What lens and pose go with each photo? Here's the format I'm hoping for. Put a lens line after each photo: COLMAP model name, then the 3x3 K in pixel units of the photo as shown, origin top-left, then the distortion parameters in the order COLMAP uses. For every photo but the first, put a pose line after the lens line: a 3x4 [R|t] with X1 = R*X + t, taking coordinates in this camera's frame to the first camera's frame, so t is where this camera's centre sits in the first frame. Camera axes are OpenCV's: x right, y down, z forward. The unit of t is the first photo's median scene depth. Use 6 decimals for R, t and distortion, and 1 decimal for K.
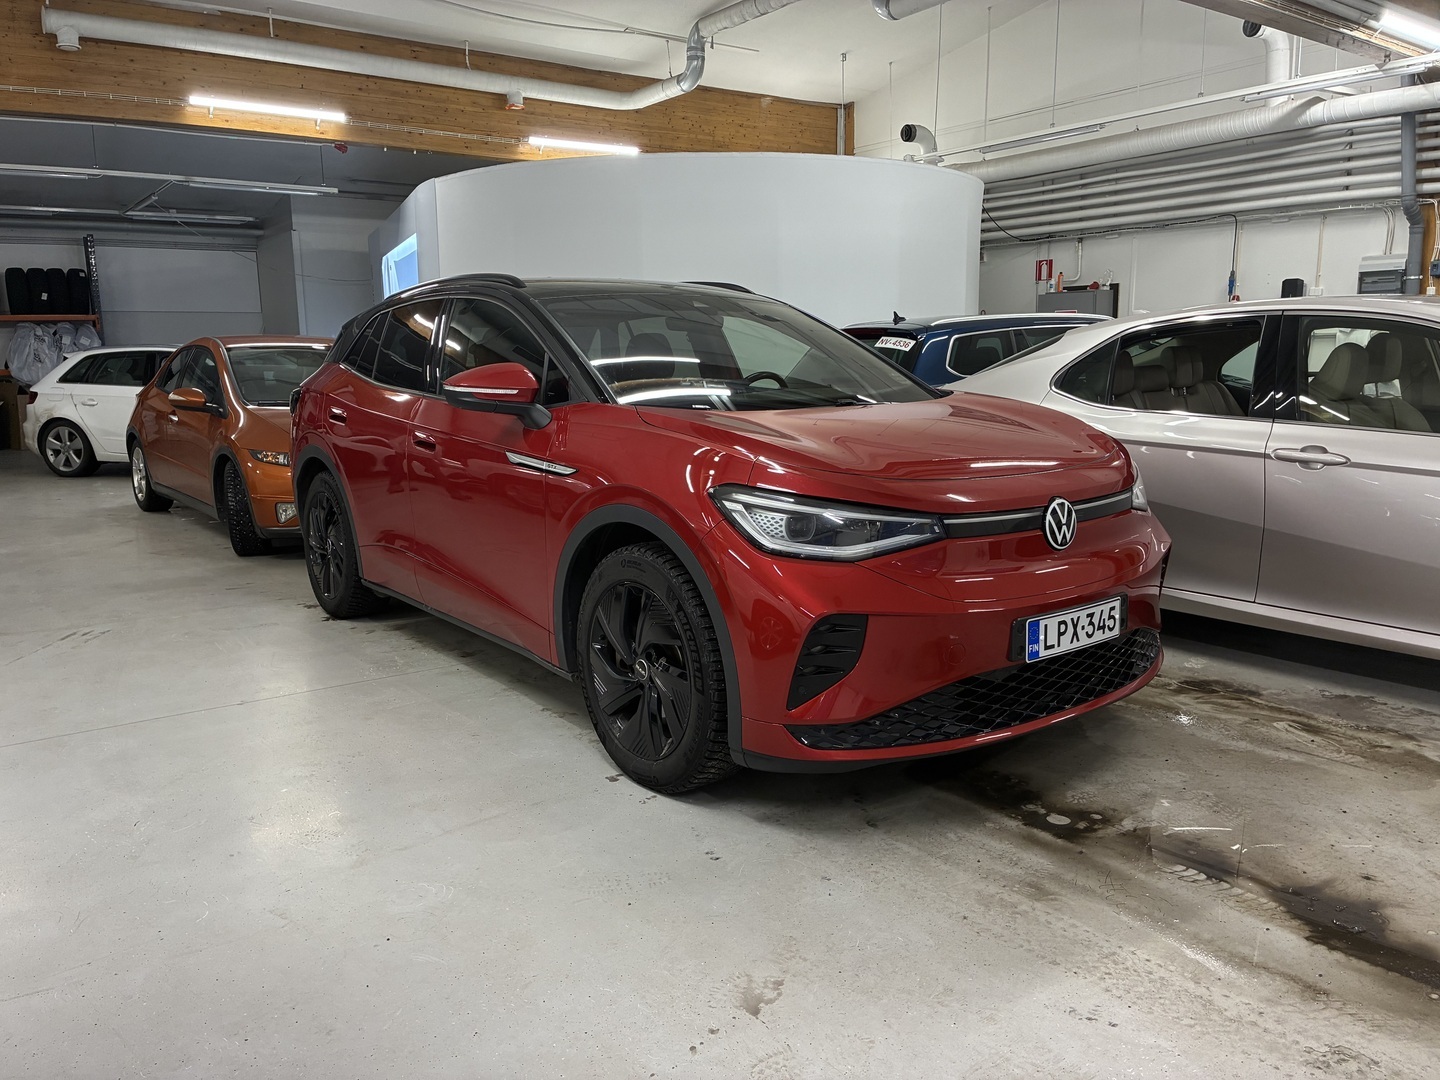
lens RADIAL K [[1092.8, 0, 722.7], [0, 1092.8, 511.6], [0, 0, 1]] dist [0.002695, 0.003225]
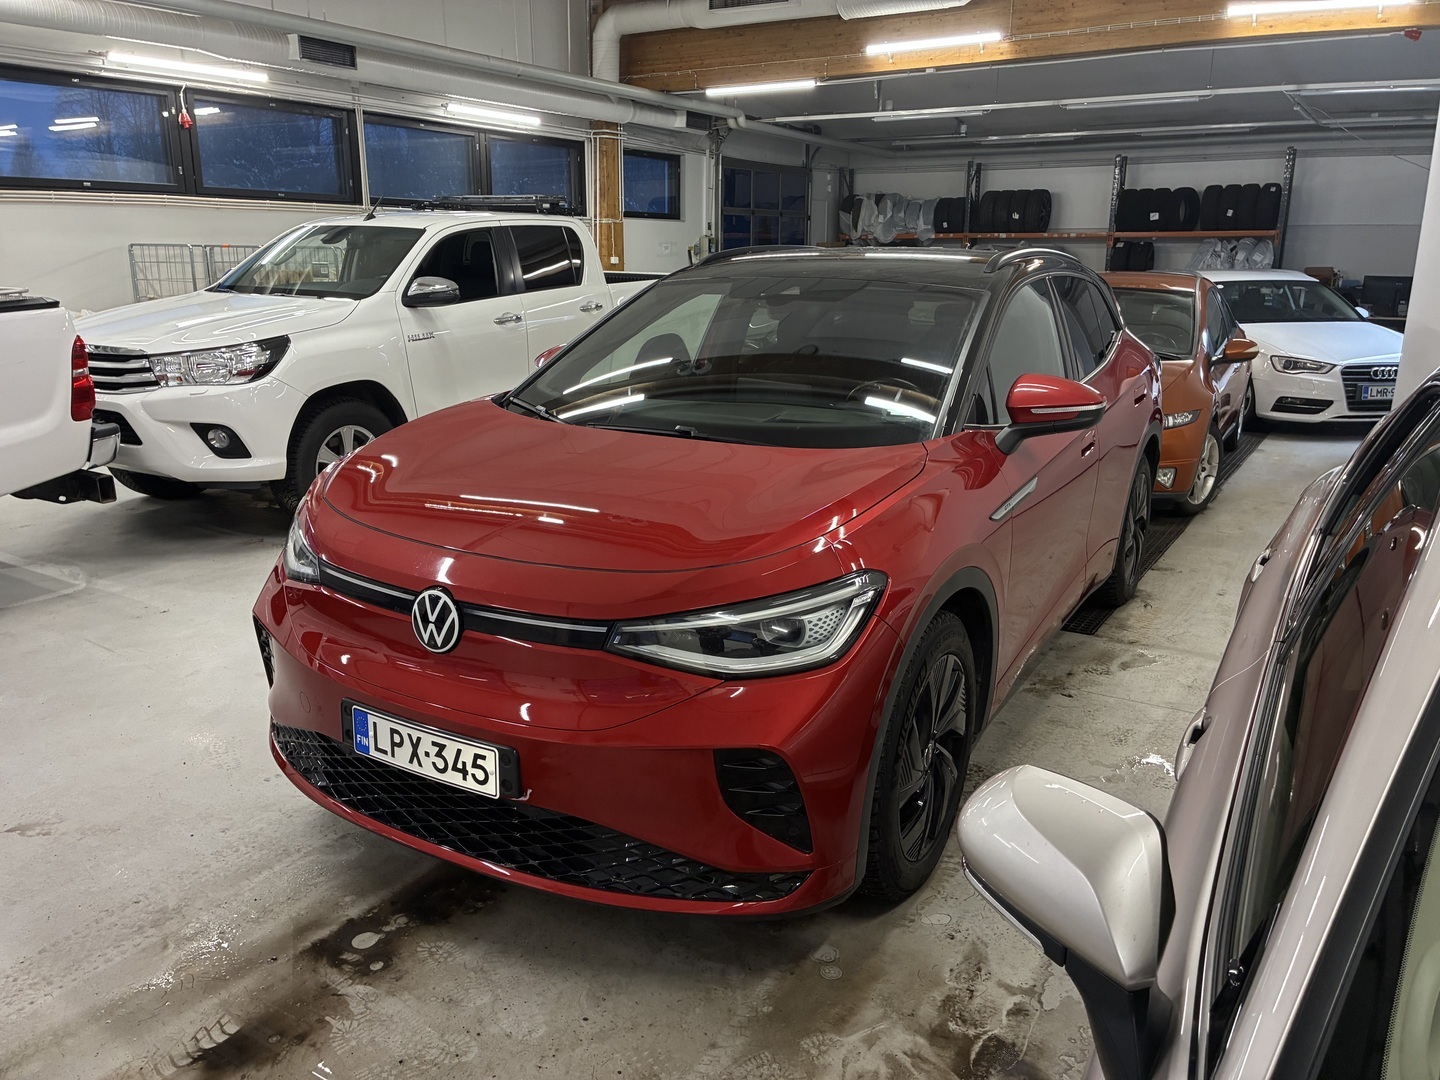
lens RADIAL K [[1085.5, 0, 724.6], [0, 1085.5, 531.7], [0, 0, 1]] dist [0.062356, -0.088354]
pose [[0.378415, 0.251014, -0.890951, 1.081968], [-0.153893, 0.966194, 0.206850, -0.248613], [0.912754, 0.058836, 0.404251, 0.869068]]
